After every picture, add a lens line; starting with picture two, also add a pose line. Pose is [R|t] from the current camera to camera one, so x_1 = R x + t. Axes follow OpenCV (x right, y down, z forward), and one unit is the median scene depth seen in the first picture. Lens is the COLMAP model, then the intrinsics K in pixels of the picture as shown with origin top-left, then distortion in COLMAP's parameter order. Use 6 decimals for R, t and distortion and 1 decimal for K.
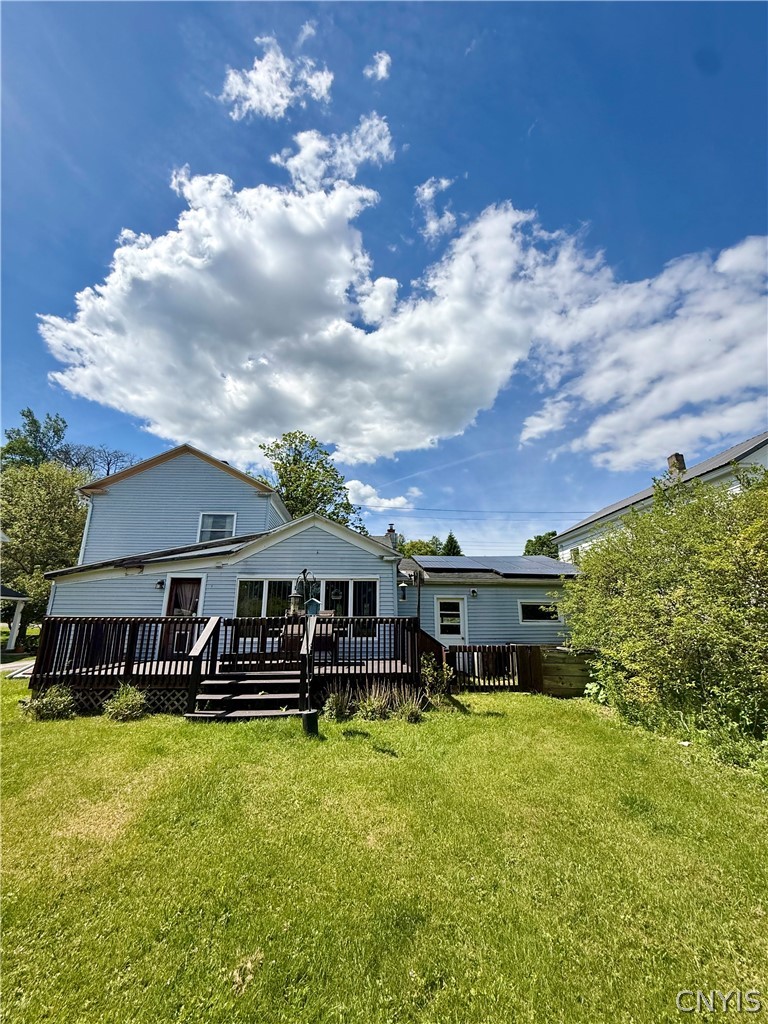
lens RADIAL K [[412.1, 0, 383.0], [0, 412.1, 512.5], [0, 0, 1]] dist [-0.002623, -0.000047]
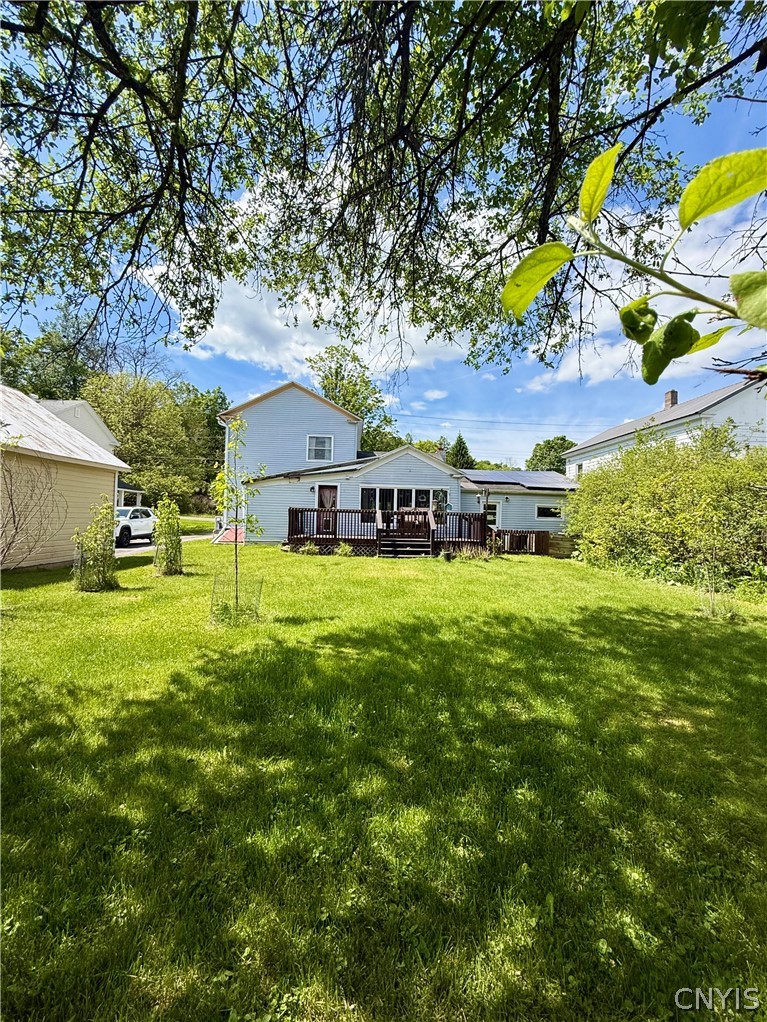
lens RADIAL K [[411.3, 0, 386.1], [0, 411.3, 512.7], [0, 0, 1]] dist [-0.002623, -0.000047]
pose [[0.999630, 0.027162, -0.001560, -0.250648], [-0.025956, 0.969286, 0.244563, -0.129330], [0.008155, -0.244432, 0.969632, -0.547729]]
